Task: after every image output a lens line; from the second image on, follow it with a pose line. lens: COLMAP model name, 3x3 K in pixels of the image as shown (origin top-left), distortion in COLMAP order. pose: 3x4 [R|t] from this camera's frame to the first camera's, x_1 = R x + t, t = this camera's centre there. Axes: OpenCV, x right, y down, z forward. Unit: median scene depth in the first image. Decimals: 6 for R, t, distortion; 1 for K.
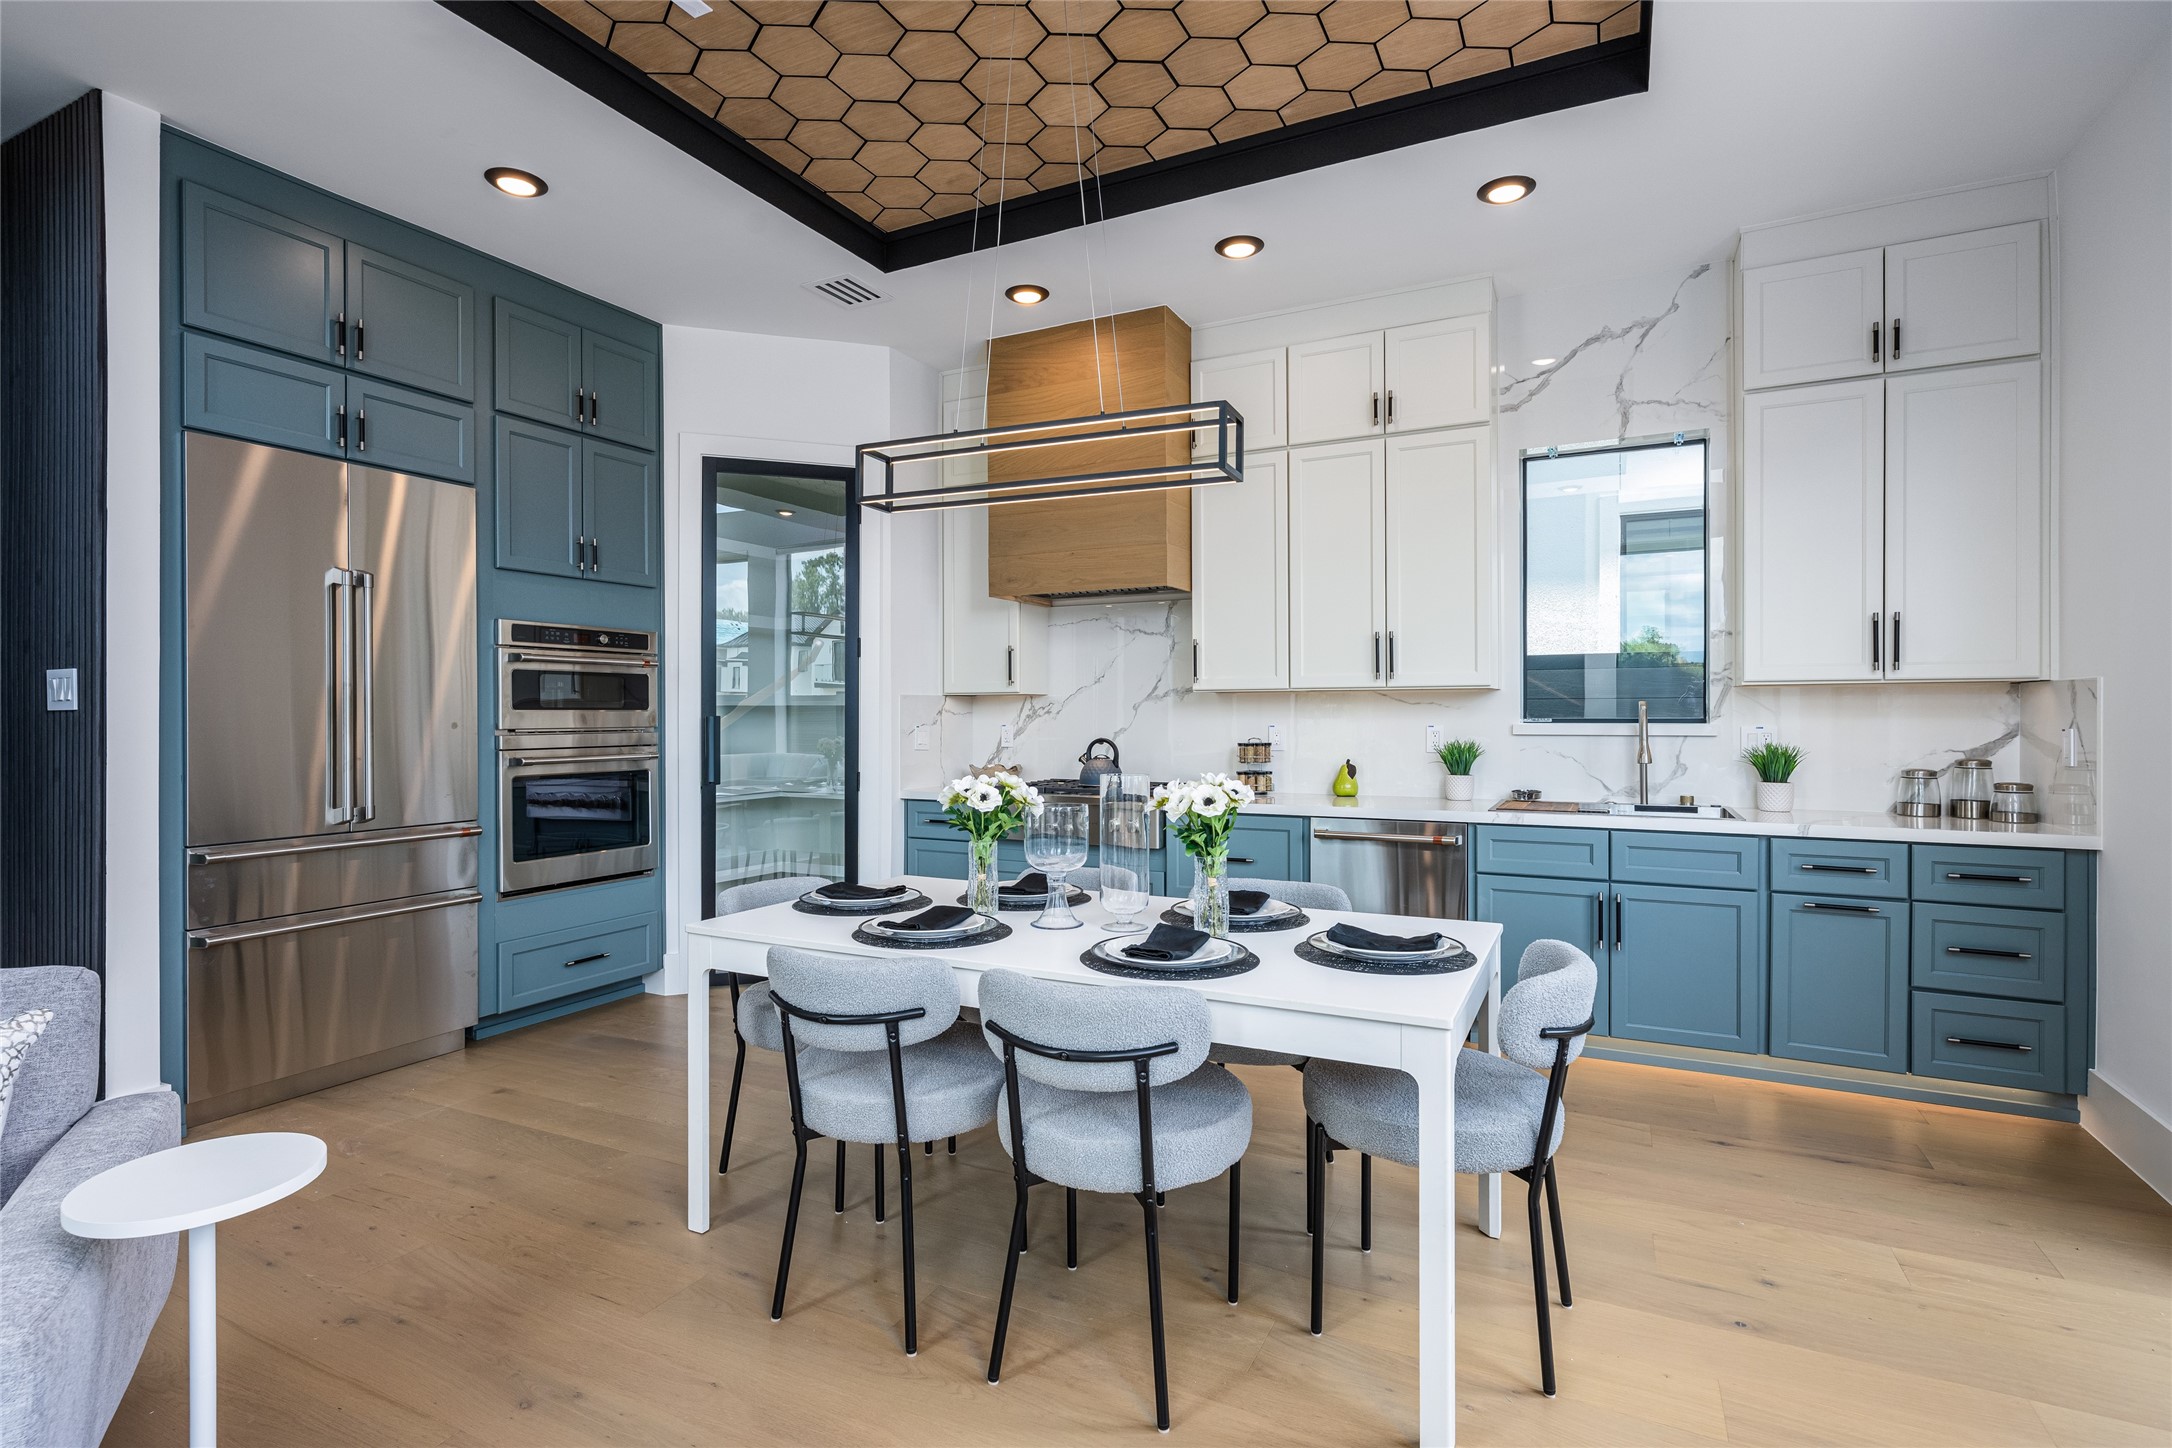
lens RADIAL K [[1048.7, 0, 1082.4], [0, 1048.7, 715.3], [0, 0, 1]] dist [0.000398, 0.001300]
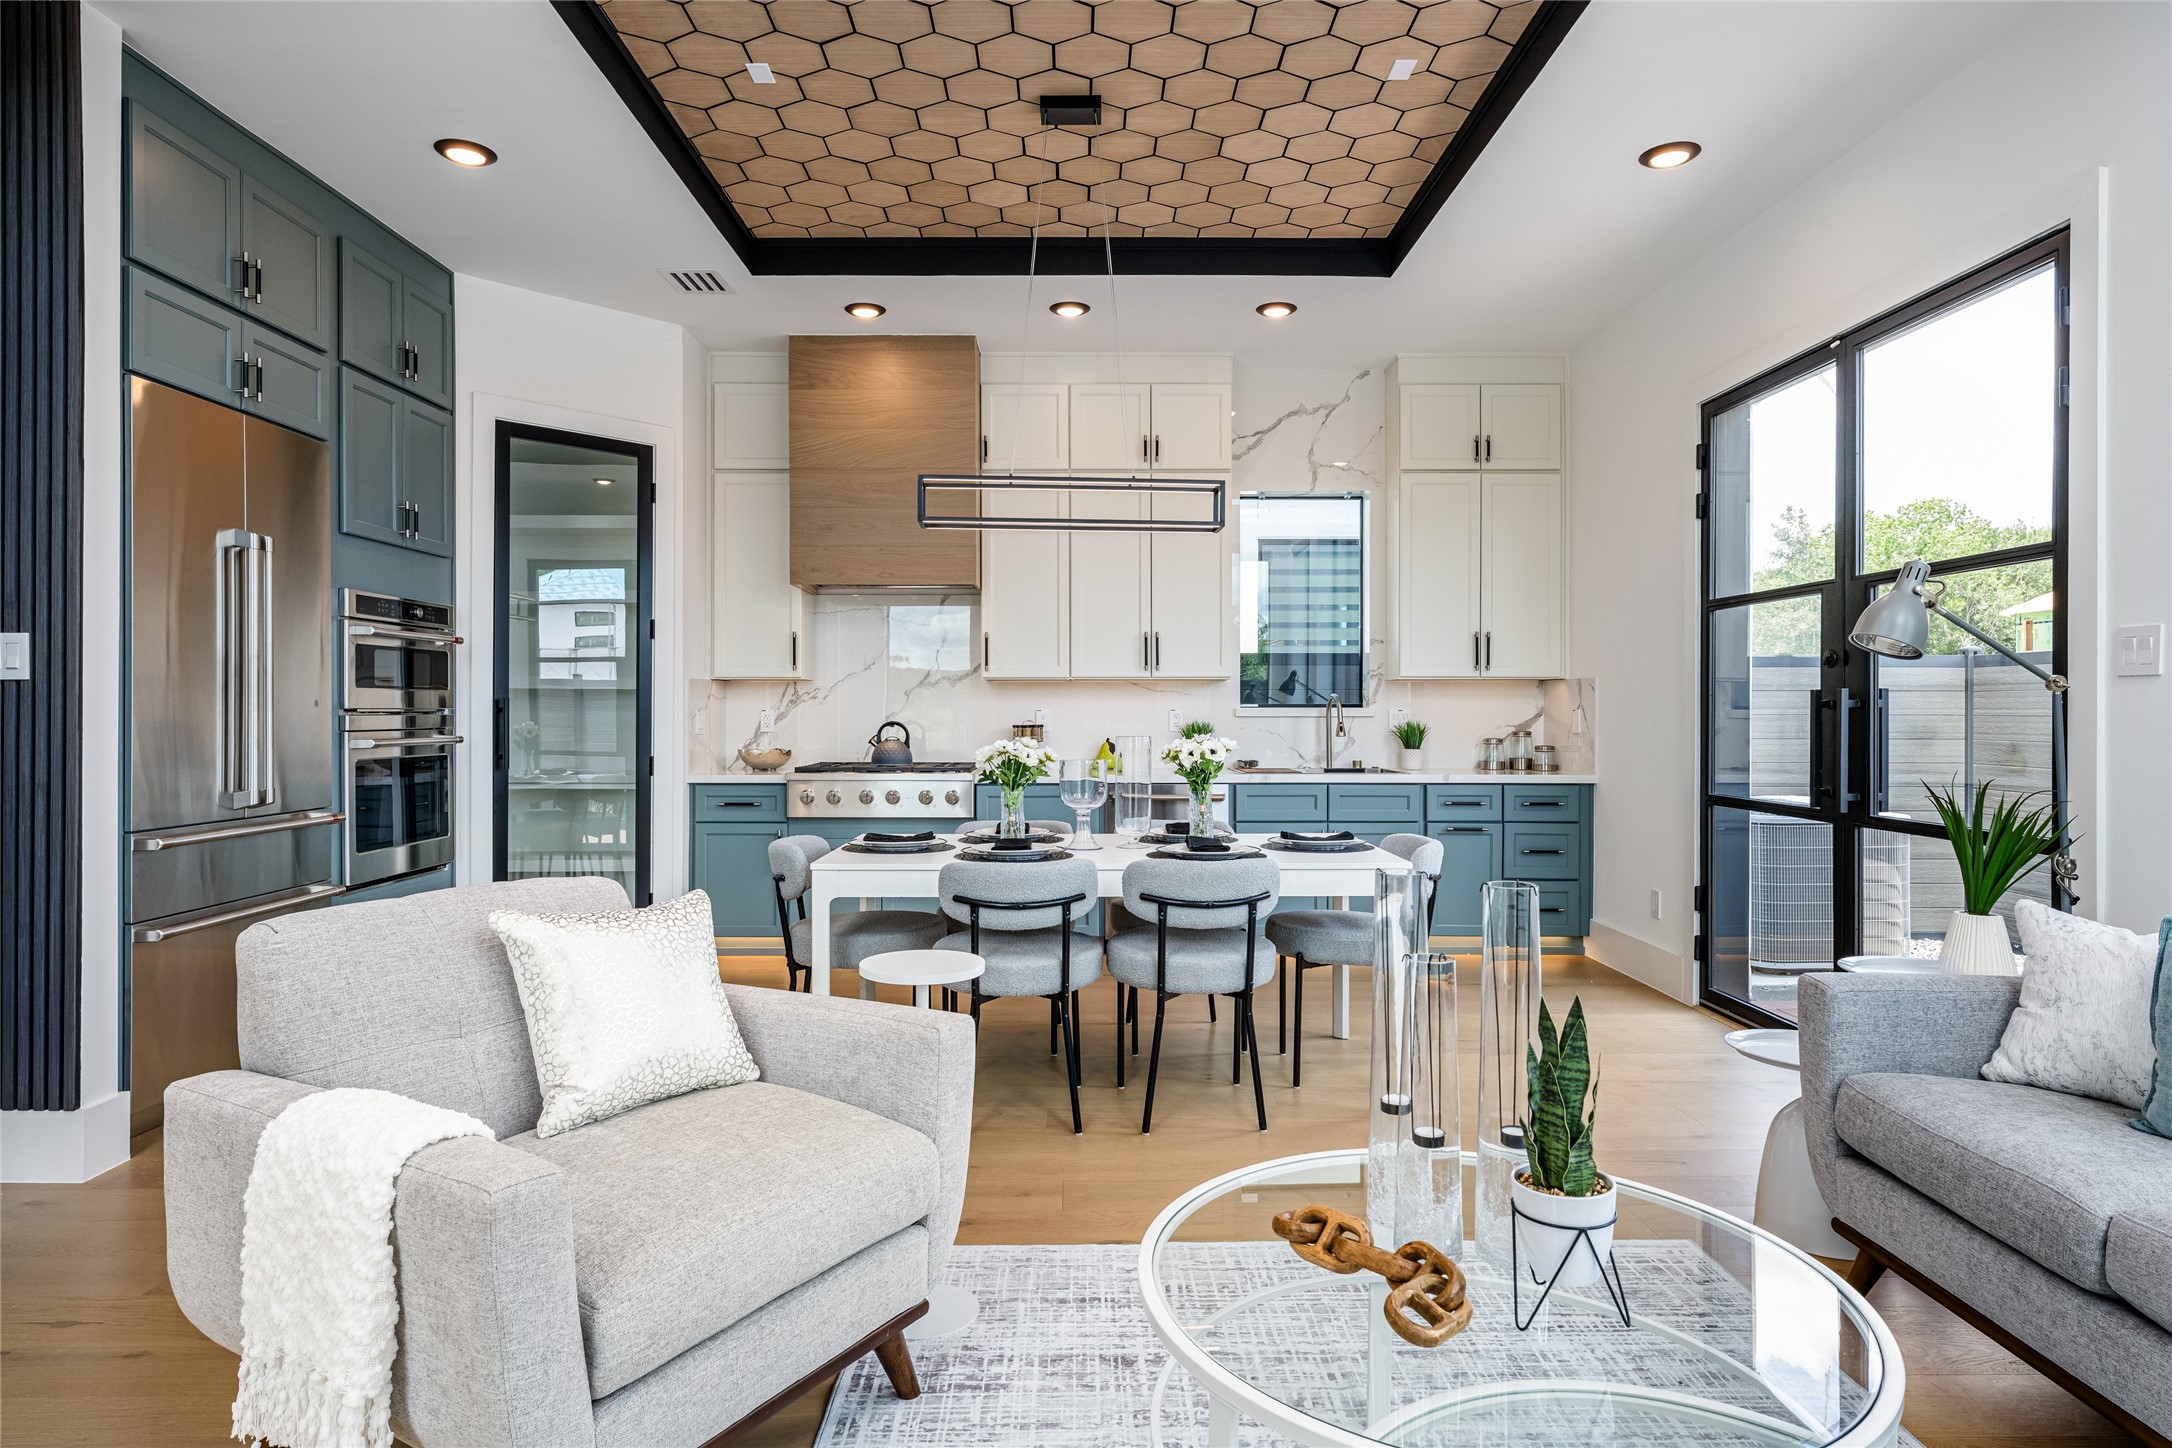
lens RADIAL K [[1235.3, 0, 1084.6], [0, 1235.3, 712.0], [0, 0, 1]] dist [-0.003826, -0.000712]
pose [[0.887573, 0.002066, 0.460662, -0.459403], [-0.001683, 0.999998, -0.001241, 0.016023], [-0.460664, 0.000326, 0.887575, -0.248251]]
